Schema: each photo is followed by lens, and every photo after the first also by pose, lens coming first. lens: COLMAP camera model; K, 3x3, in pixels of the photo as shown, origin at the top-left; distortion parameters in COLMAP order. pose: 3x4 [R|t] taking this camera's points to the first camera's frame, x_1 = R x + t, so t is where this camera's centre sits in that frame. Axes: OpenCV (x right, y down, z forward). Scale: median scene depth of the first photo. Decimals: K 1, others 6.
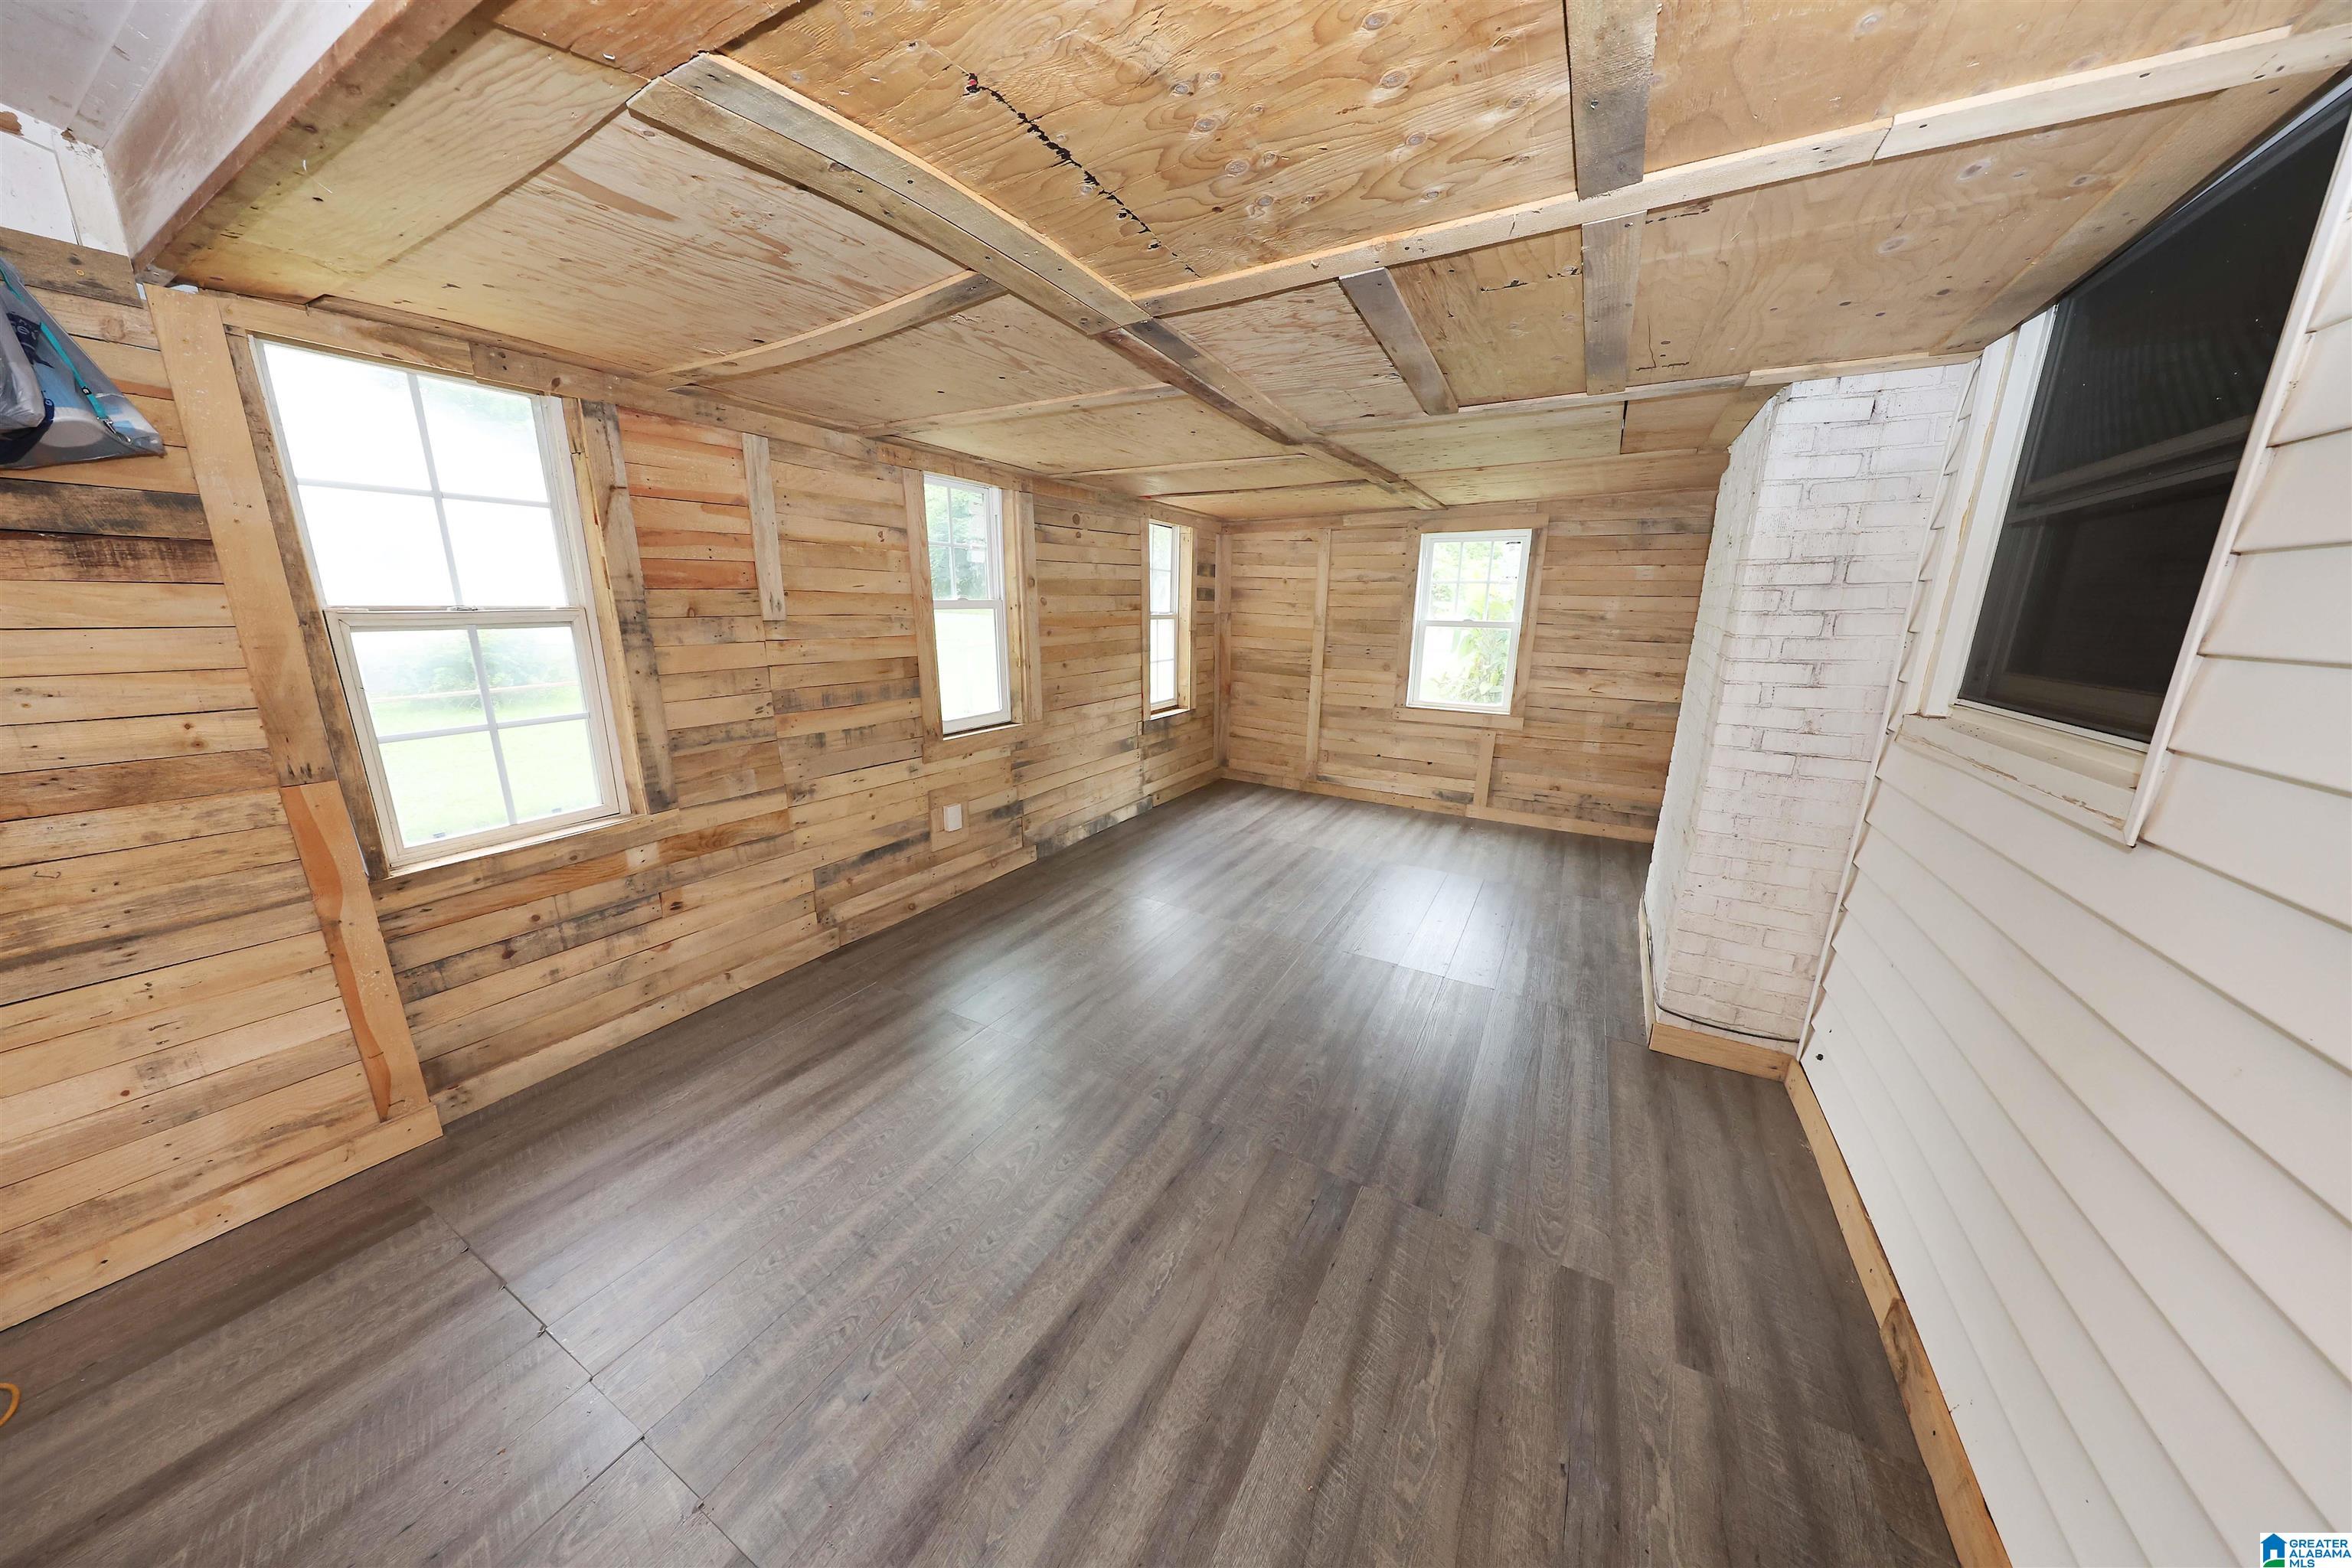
lens RADIAL K [[732.8, 0, 1184.5], [0, 732.8, 780.0], [0, 0, 1]] dist [0.005119, -0.002030]
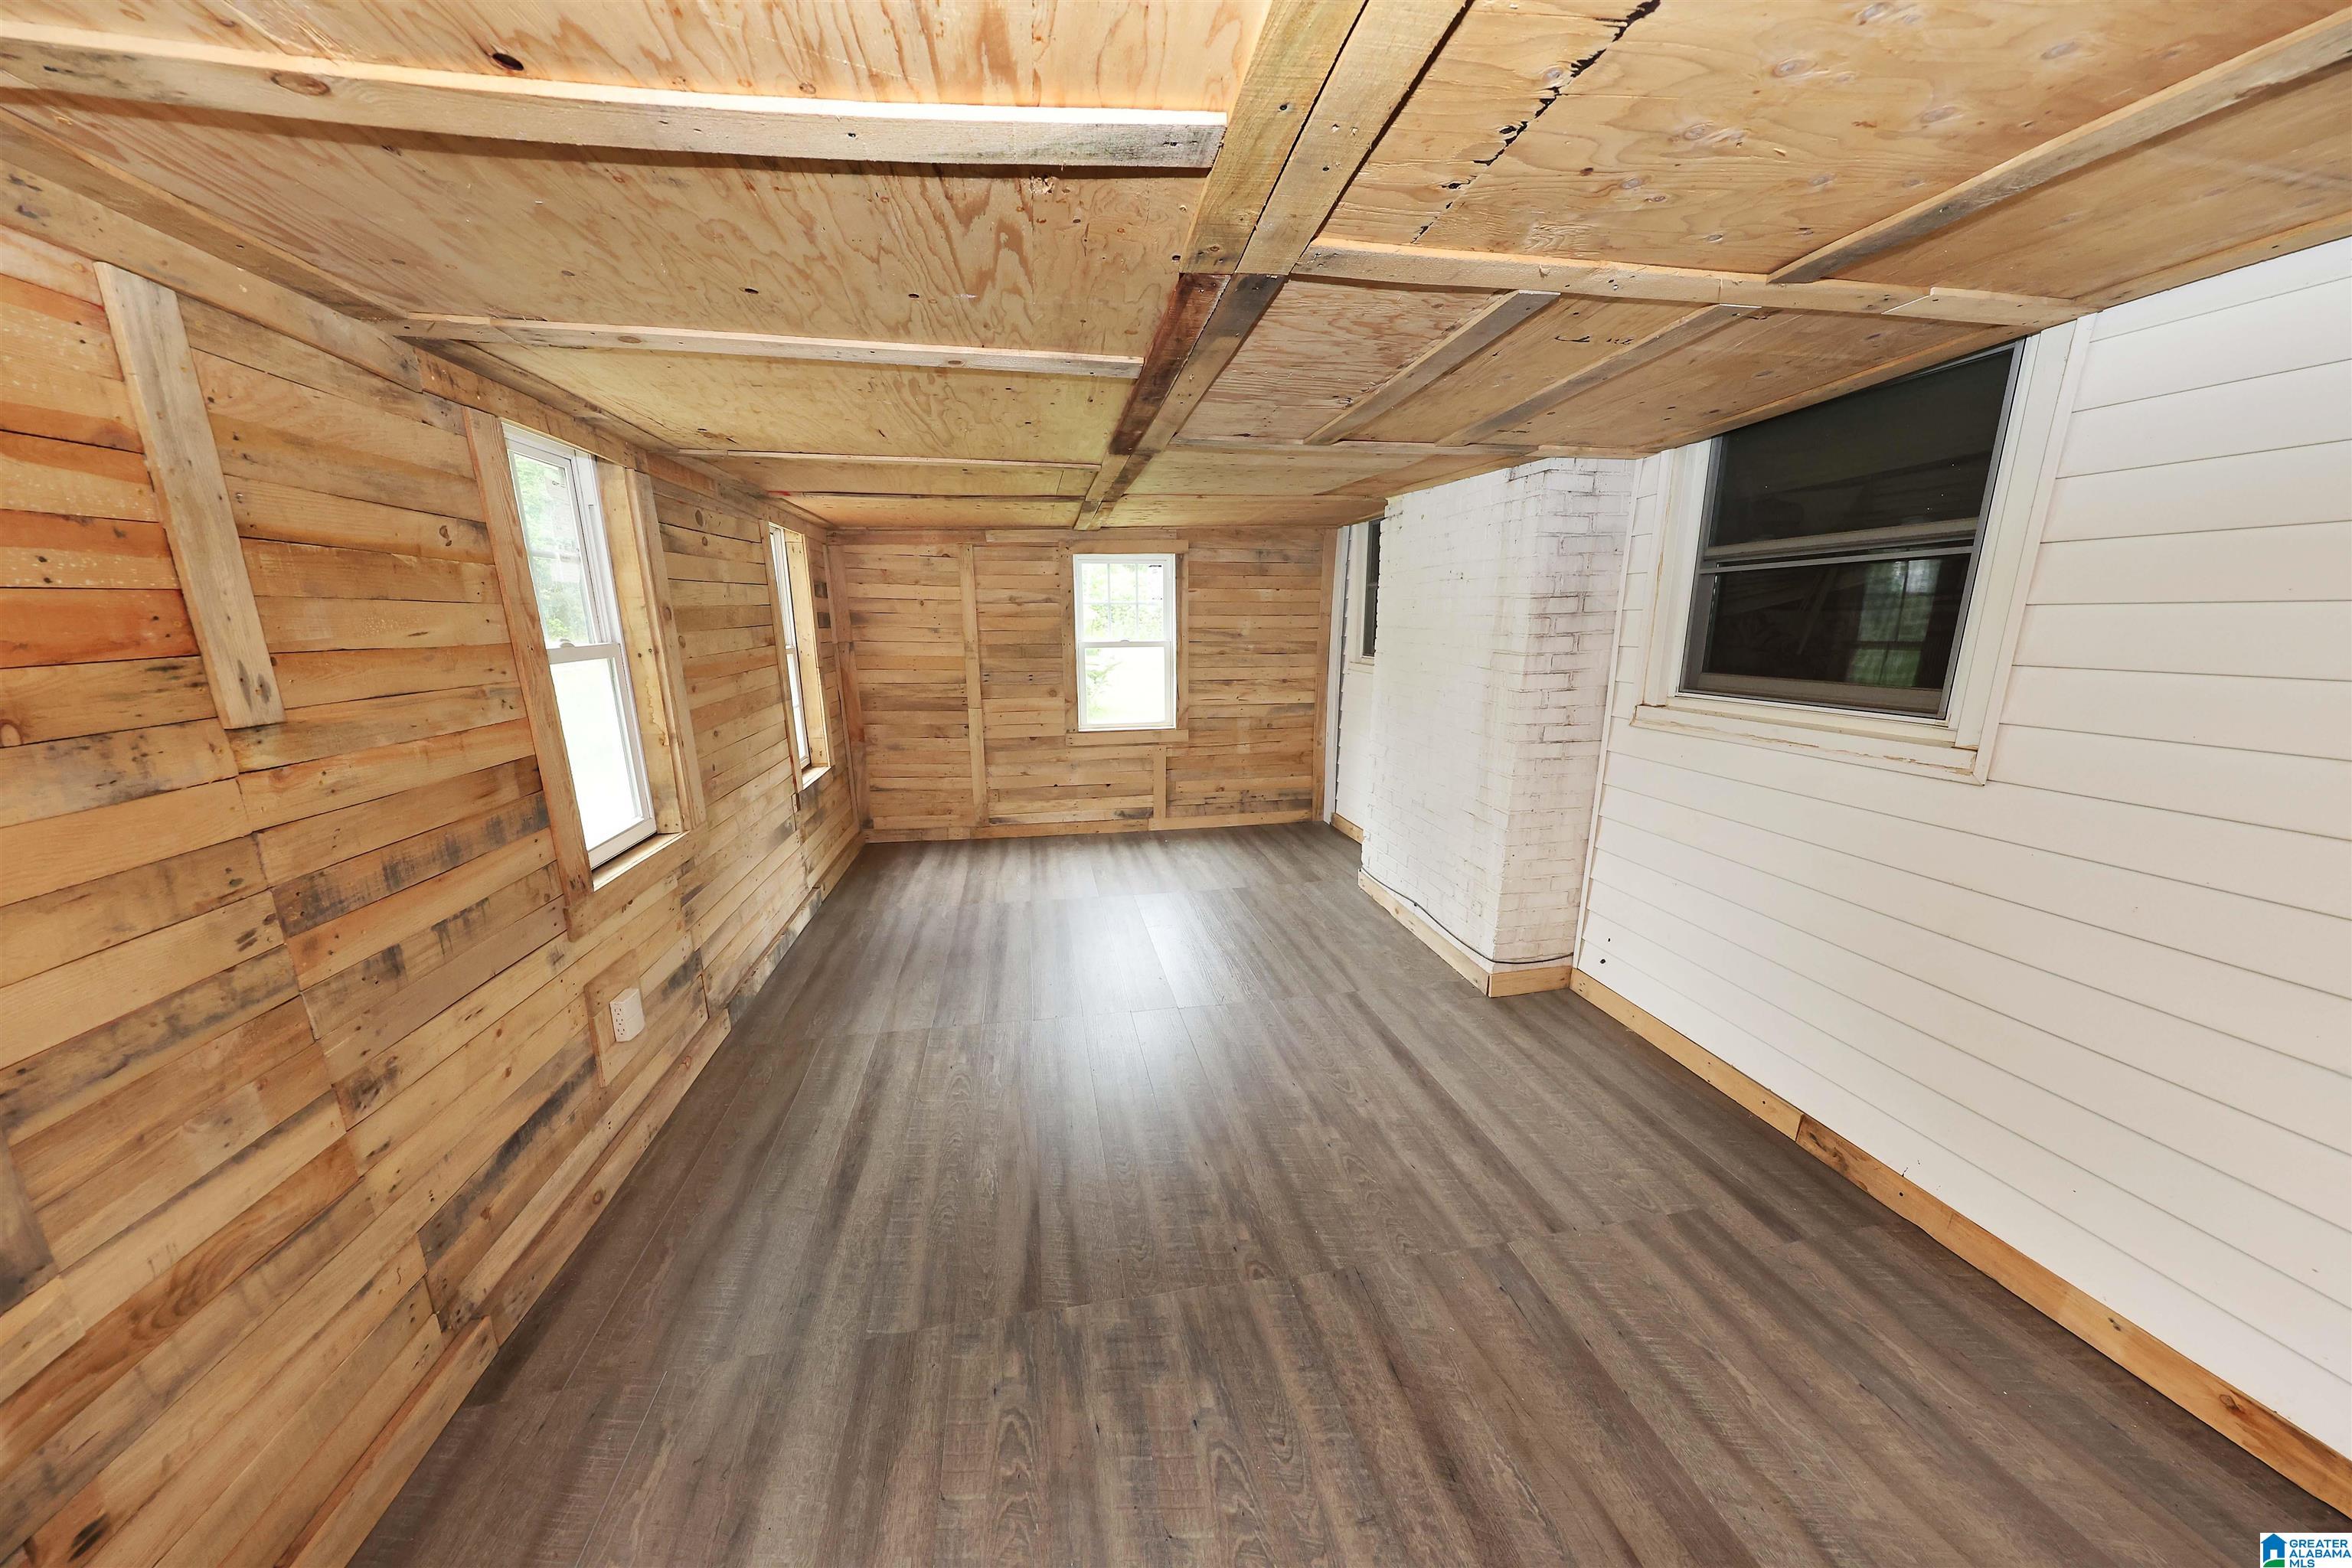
lens RADIAL K [[732.8, 0, 1184.5], [0, 732.8, 780.0], [0, 0, 1]] dist [0.005119, -0.002030]
pose [[0.763867, -0.158618, 0.625578, -0.320187], [0.168441, 0.984729, 0.044006, -0.086979], [-0.623005, 0.071758, 0.778919, 0.254591]]
